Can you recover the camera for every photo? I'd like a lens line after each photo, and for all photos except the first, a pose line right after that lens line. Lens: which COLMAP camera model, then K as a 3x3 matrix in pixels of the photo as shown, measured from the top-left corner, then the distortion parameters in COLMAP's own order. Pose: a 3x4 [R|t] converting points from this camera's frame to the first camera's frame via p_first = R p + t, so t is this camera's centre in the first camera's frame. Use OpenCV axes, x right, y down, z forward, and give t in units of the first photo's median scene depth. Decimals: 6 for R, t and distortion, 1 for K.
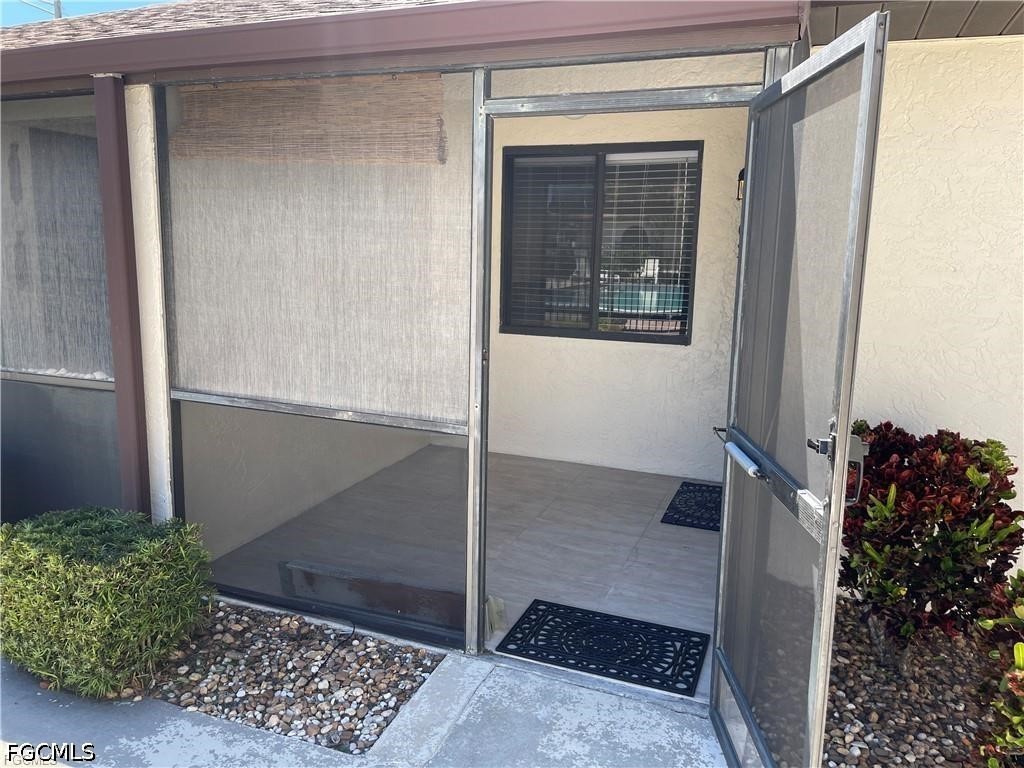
lens RADIAL K [[777.6, 0, 508.7], [0, 777.6, 361.8], [0, 0, 1]] dist [0.047271, -0.001398]
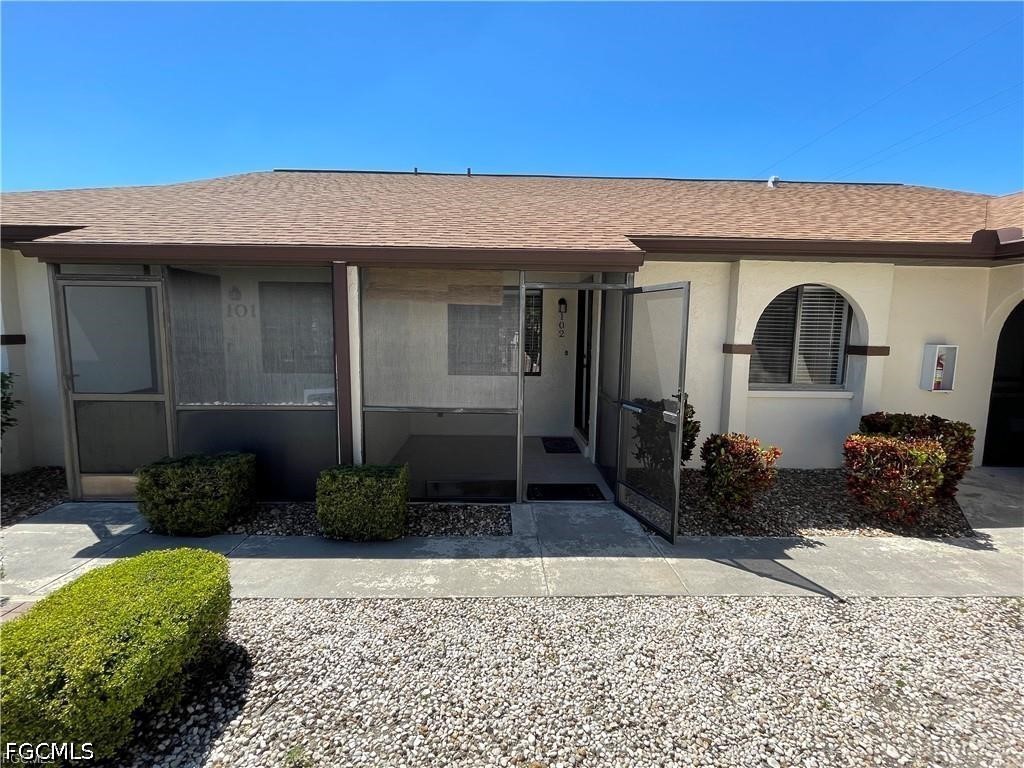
lens RADIAL K [[483.6, 0, 510.2], [0, 483.6, 382.9], [0, 0, 1]] dist [0.002240, -0.000067]
pose [[0.917917, -0.055758, 0.392835, -0.622209], [0.064425, 0.997883, -0.008901, 0.008466], [-0.391507, 0.033478, 0.919566, -0.381197]]
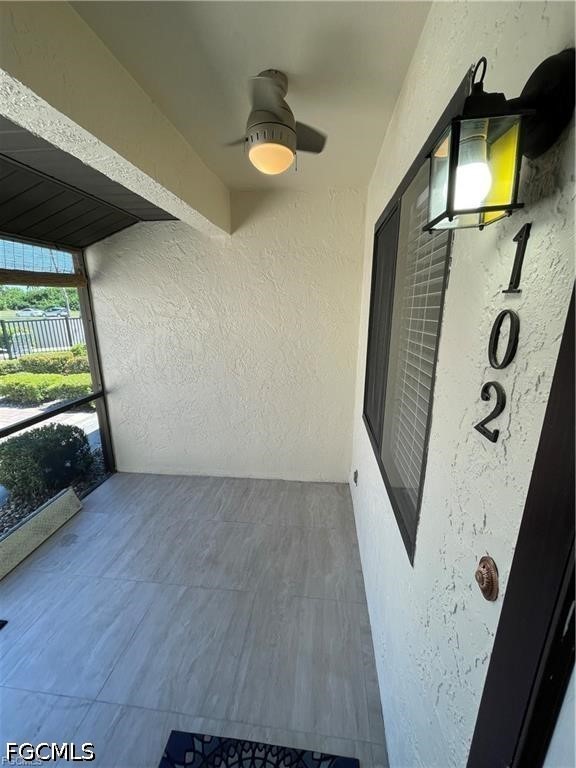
lens RADIAL K [[313.8, 0, 290.8], [0, 313.8, 382.8], [0, 0, 1]] dist [-0.002449, 0.000287]
pose [[0.256364, 0.219695, -0.941282, 0.575619], [-0.141697, 0.971848, 0.188237, -0.245198], [0.956138, 0.085120, 0.280277, 1.344102]]
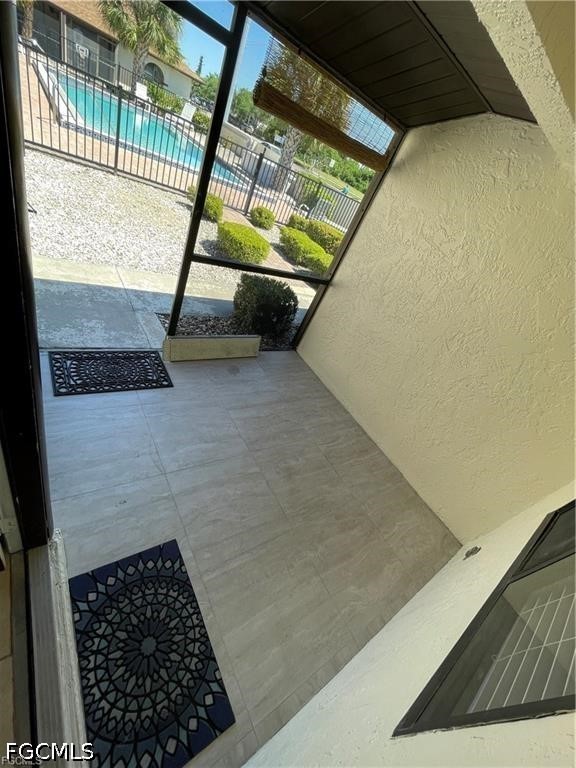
lens RADIAL K [[313.8, 0, 284.6], [0, 313.8, 384.1], [0, 0, 1]] dist [-0.002449, 0.000287]
pose [[-0.533587, 0.303423, -0.789442, 0.488740], [-0.502532, 0.637034, 0.584508, -0.259280], [0.680255, 0.708606, -0.187433, 1.385740]]
